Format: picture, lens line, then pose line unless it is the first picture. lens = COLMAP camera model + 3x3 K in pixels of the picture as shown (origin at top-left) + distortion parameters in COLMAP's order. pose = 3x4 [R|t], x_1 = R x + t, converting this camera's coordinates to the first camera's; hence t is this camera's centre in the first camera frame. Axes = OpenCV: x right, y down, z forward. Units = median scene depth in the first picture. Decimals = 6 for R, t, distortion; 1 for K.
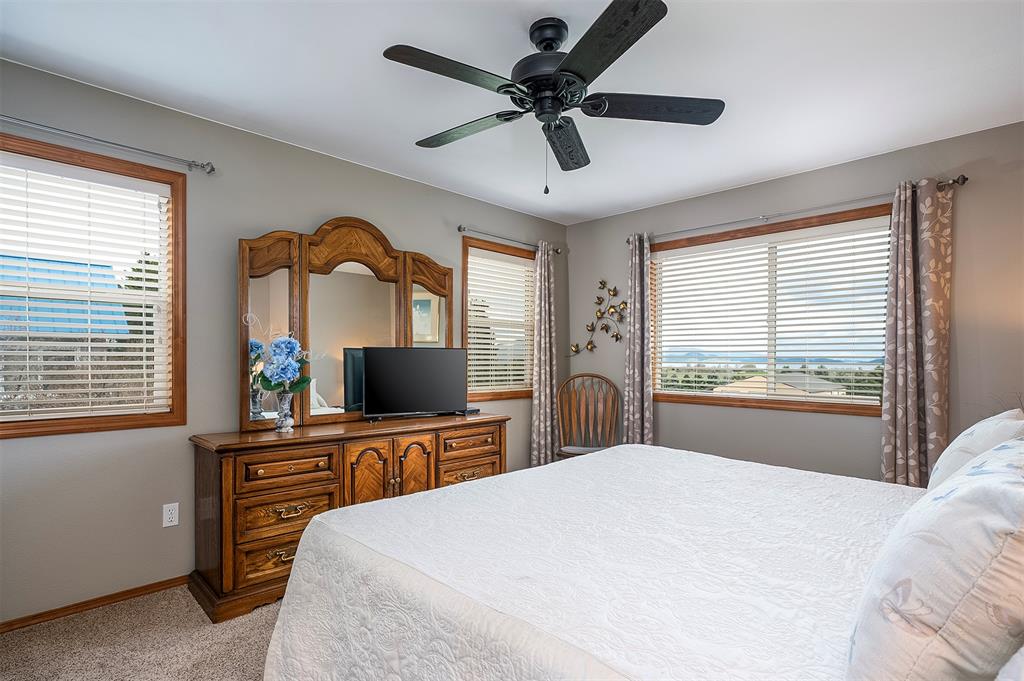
lens RADIAL K [[529.5, 0, 507.4], [0, 529.5, 360.0], [0, 0, 1]] dist [0.000979, 0.000837]
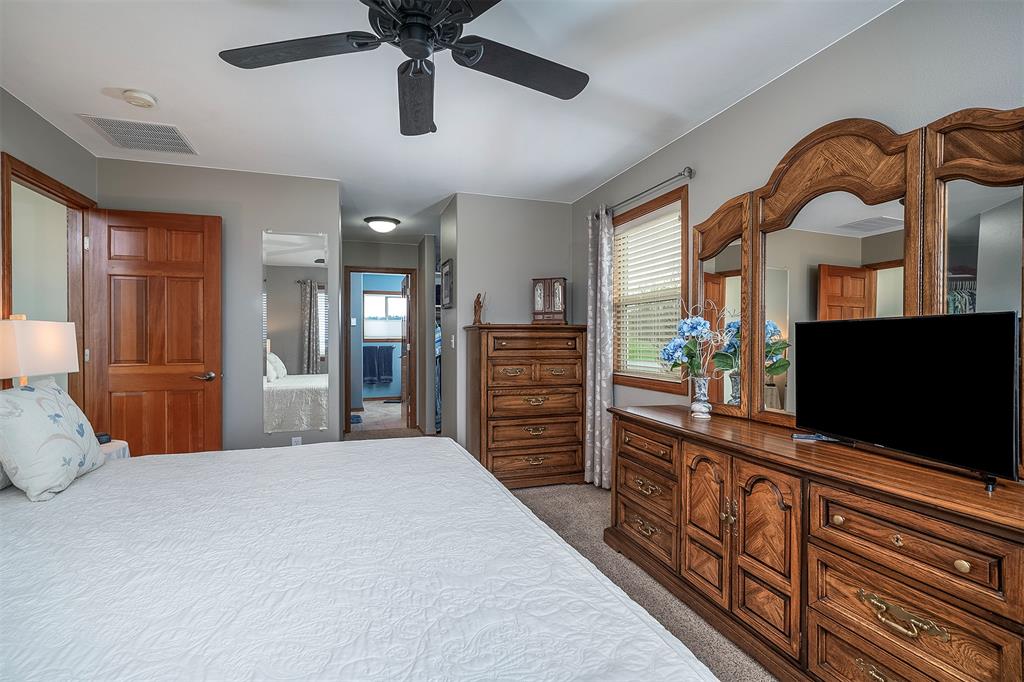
lens RADIAL K [[466.0, 0, 514.7], [0, 466.0, 340.5], [0, 0, 1]] dist [-0.000229, -0.000590]
pose [[-0.449772, 0.008452, -0.893104, 0.349851], [0.009538, 0.999944, 0.004660, -0.006740], [0.893093, -0.006423, -0.449827, 0.786637]]
